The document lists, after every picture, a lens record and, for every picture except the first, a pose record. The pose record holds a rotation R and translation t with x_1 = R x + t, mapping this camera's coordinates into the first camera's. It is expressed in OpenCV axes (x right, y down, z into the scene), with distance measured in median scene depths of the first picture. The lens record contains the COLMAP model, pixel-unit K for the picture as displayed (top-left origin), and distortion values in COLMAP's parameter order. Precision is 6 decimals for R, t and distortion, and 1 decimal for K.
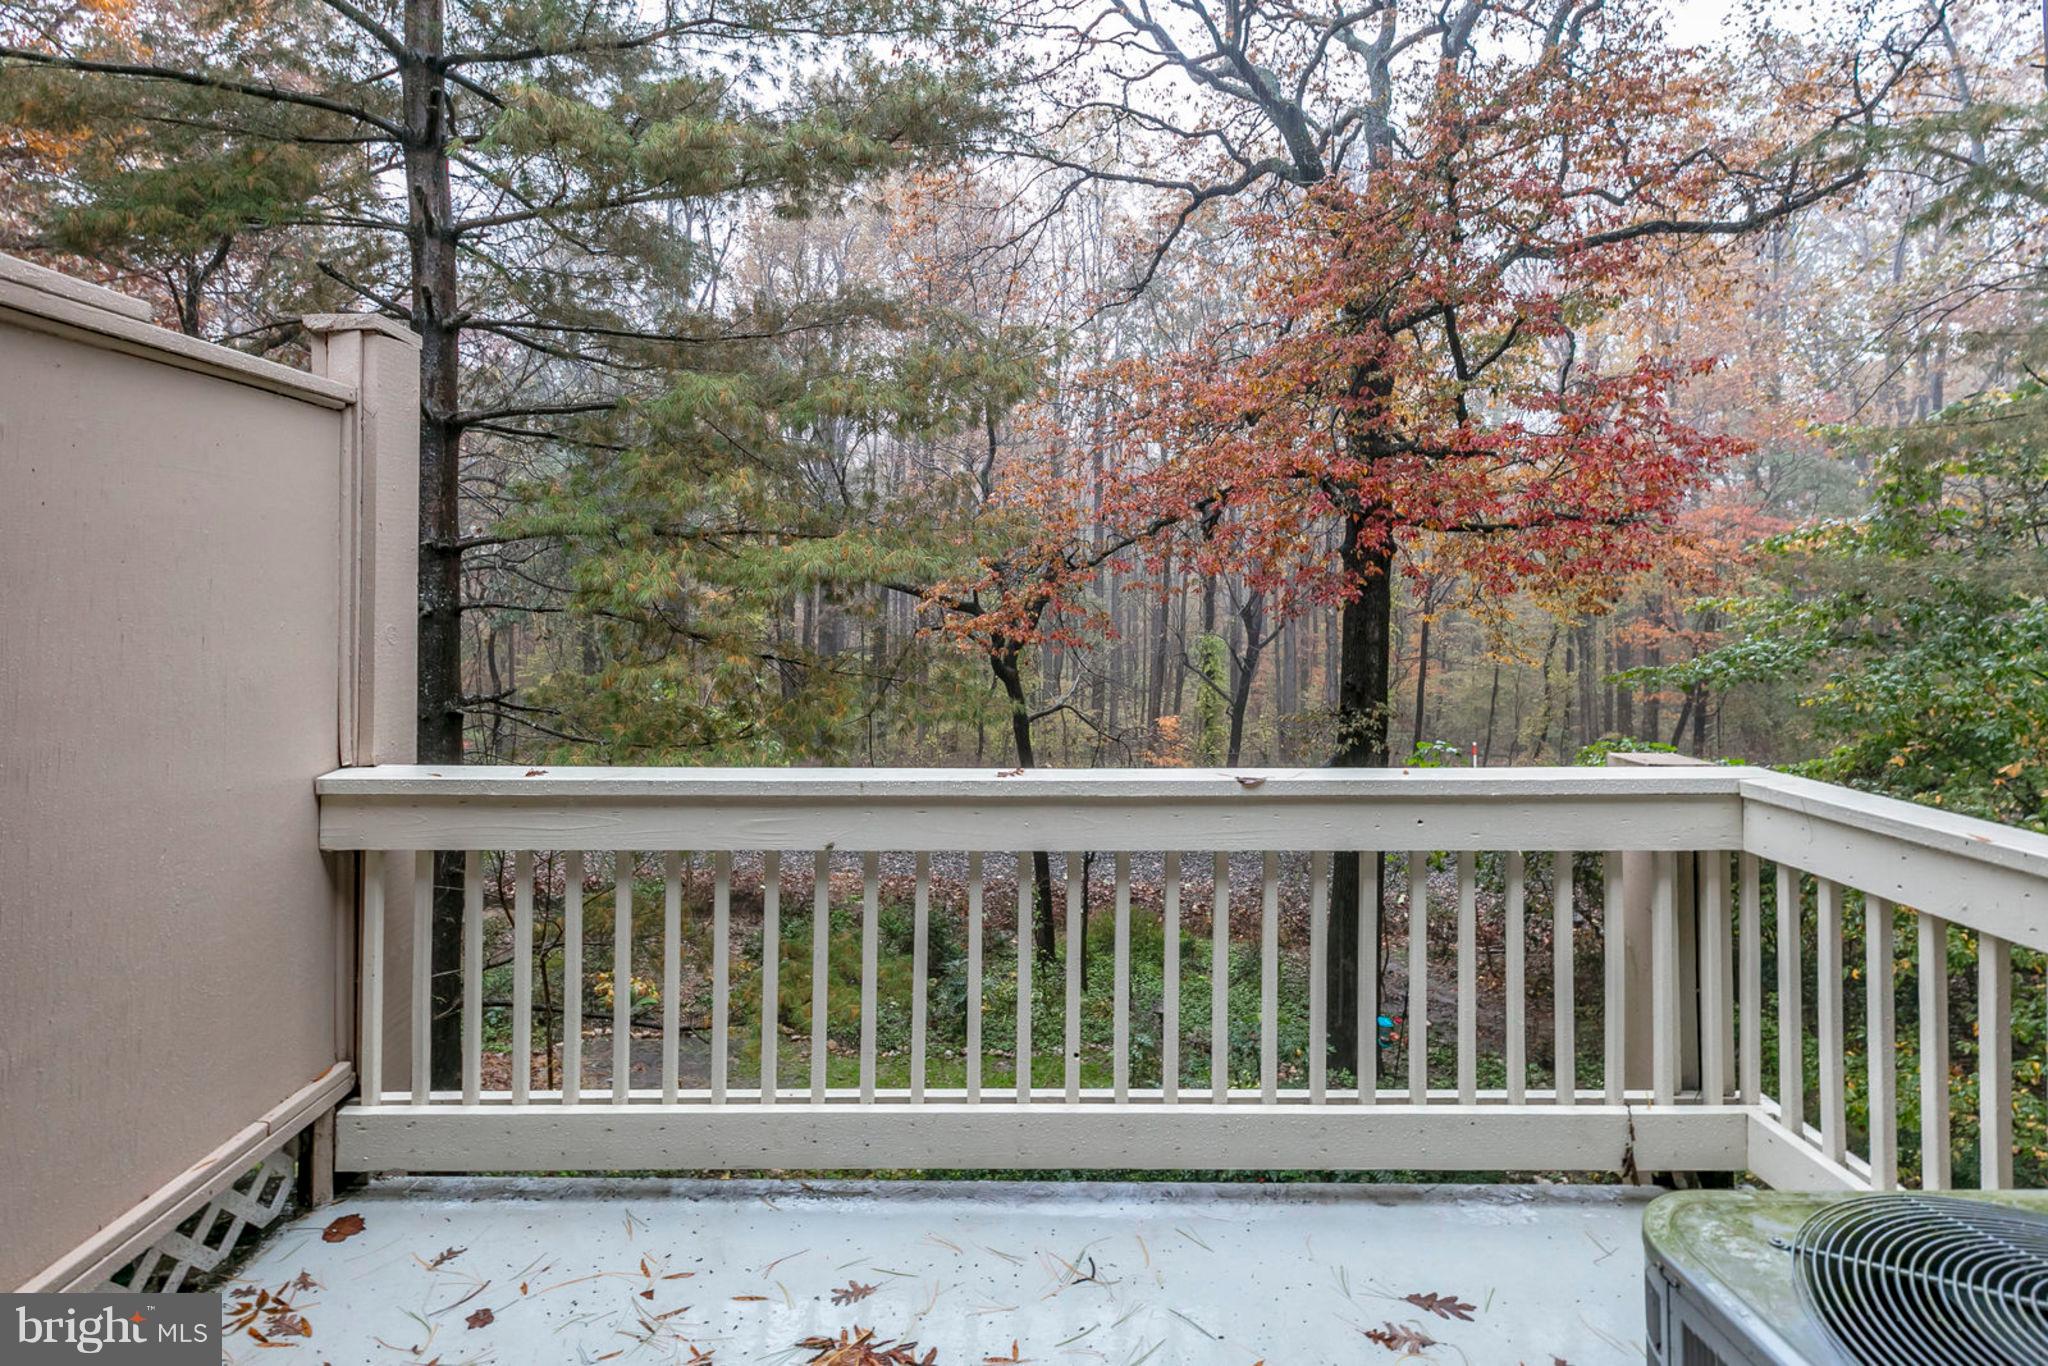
lens RADIAL K [[970.6, 0, 992.0], [0, 970.6, 571.8], [0, 0, 1]] dist [0.001470, -0.000023]
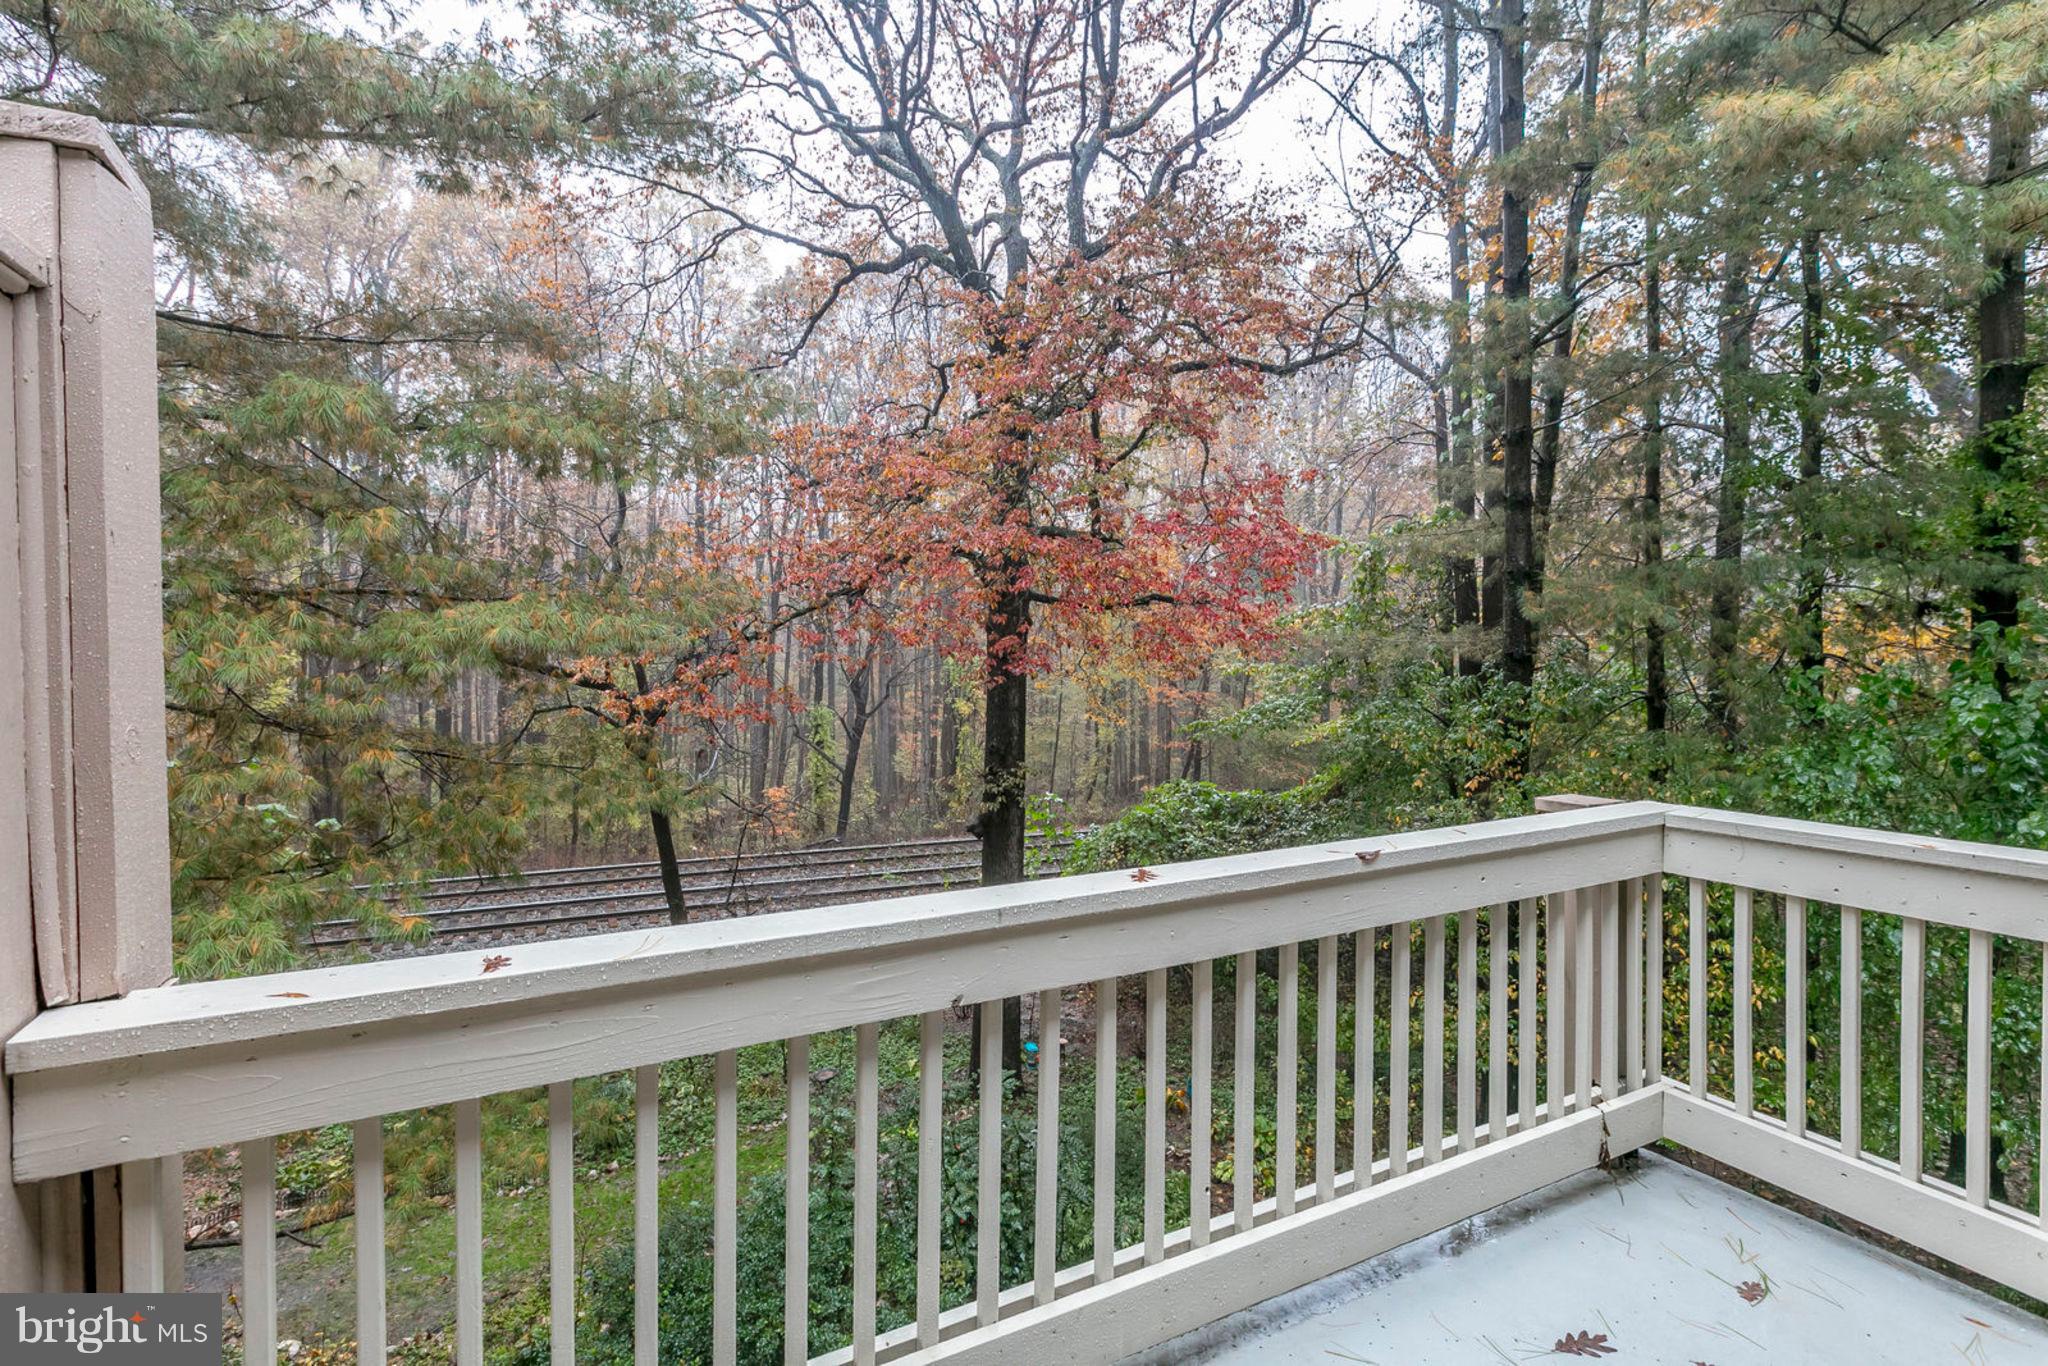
lens RADIAL K [[929.7, 0, 1029.8], [0, 929.7, 670.4], [0, 0, 1]] dist [0.002087, -0.000224]
pose [[0.894226, -0.012982, 0.447428, -0.108804], [0.000869, 0.999628, 0.027266, 0.002970], [-0.447616, -0.023993, 0.893904, 0.087564]]
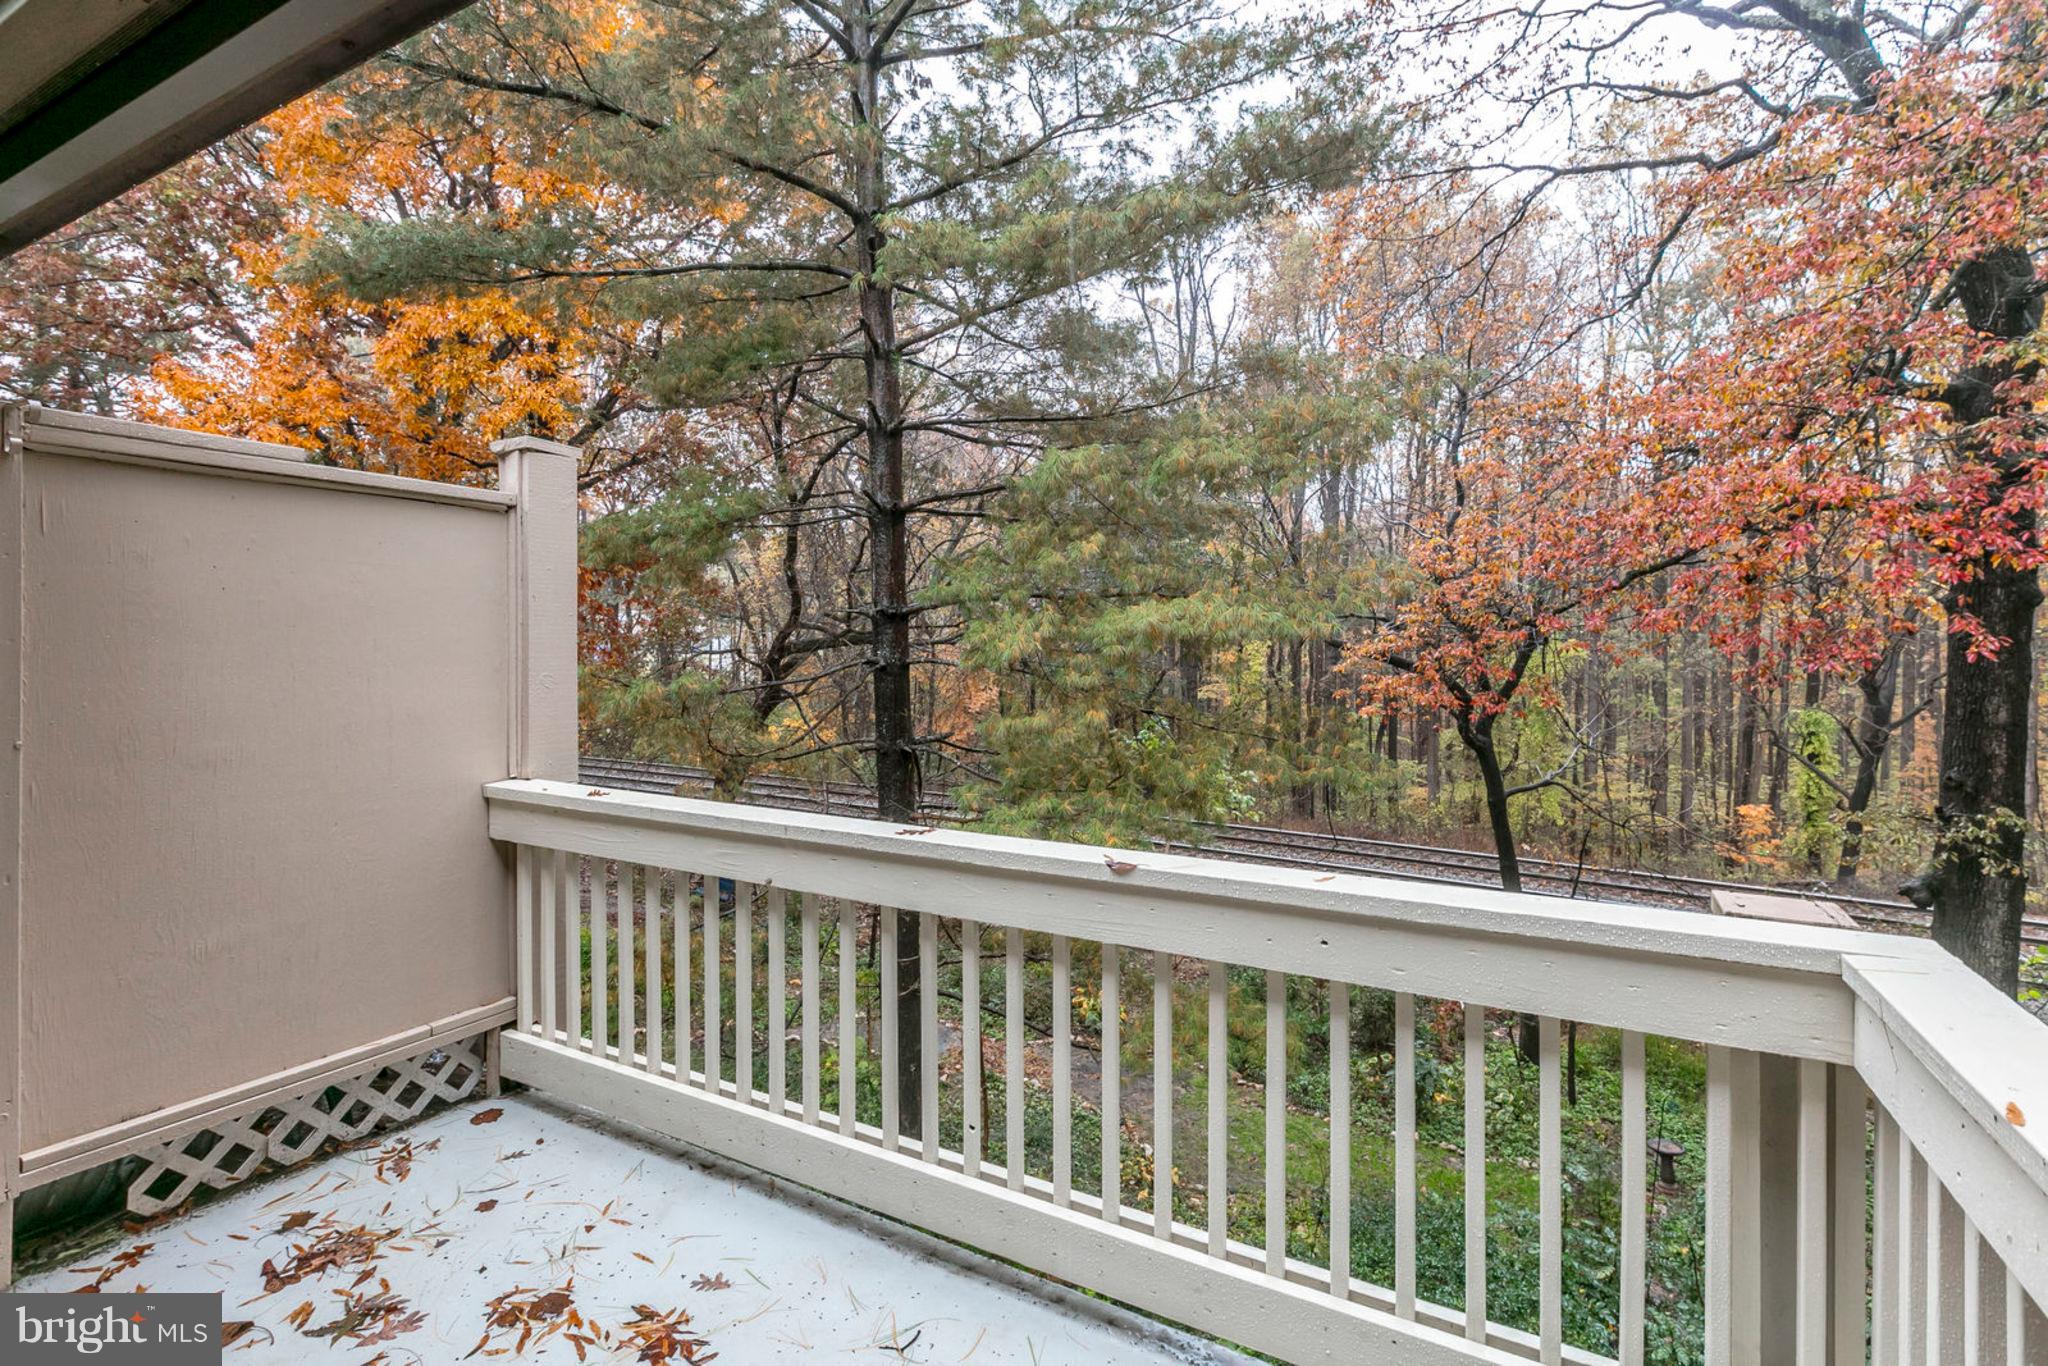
lens RADIAL K [[933.7, 0, 1027.2], [0, 933.7, 649.4], [0, 0, 1]] dist [0.002231, 0.000033]
pose [[0.877675, 0.004425, -0.479235, 0.147948], [0.004217, 0.999847, 0.016955, 0.001134], [0.479237, -0.016902, 0.877523, 0.054706]]
